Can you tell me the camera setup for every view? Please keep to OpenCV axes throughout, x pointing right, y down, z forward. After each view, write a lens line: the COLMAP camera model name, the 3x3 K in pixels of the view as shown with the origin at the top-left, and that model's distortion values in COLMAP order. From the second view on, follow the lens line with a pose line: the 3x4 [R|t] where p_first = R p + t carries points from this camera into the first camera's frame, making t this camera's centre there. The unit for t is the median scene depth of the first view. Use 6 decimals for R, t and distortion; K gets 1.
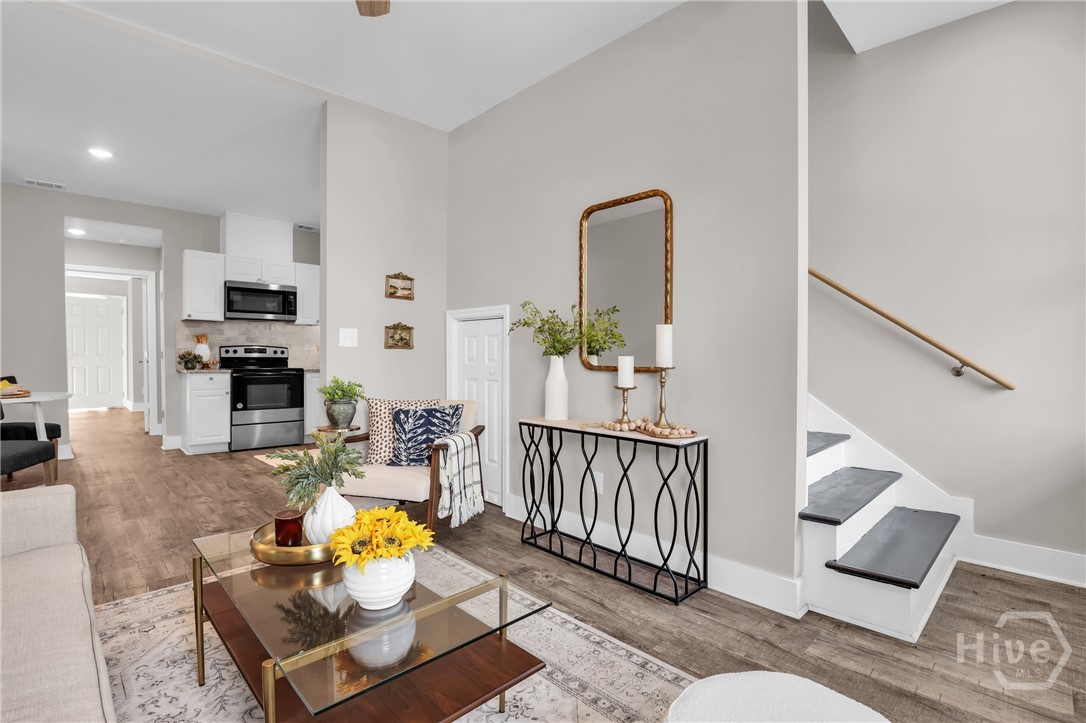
lens RADIAL K [[508.4, 0, 545.7], [0, 508.4, 366.3], [0, 0, 1]] dist [-0.022159, 0.000850]
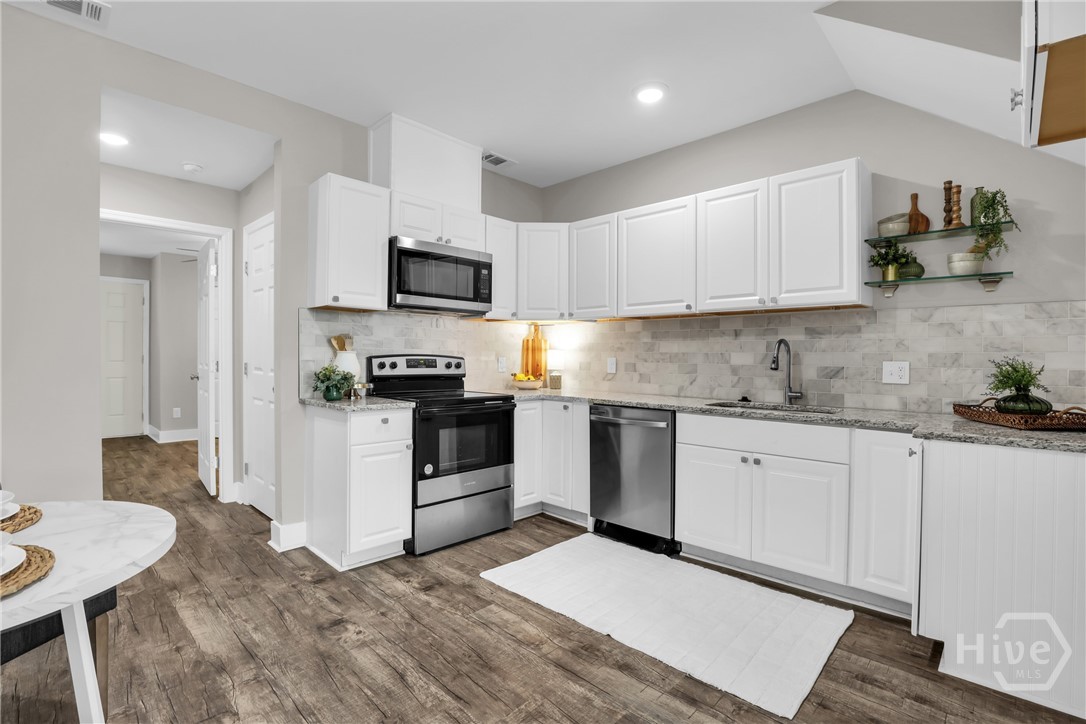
lens RADIAL K [[508.4, 0, 541.7], [0, 508.4, 360.6], [0, 0, 1]] dist [-0.022159, 0.000850]
pose [[0.999542, 0.006984, 0.029450, -0.473376], [-0.006641, 0.999909, -0.011716, -0.029432], [-0.029529, 0.011515, 0.999498, 0.432764]]
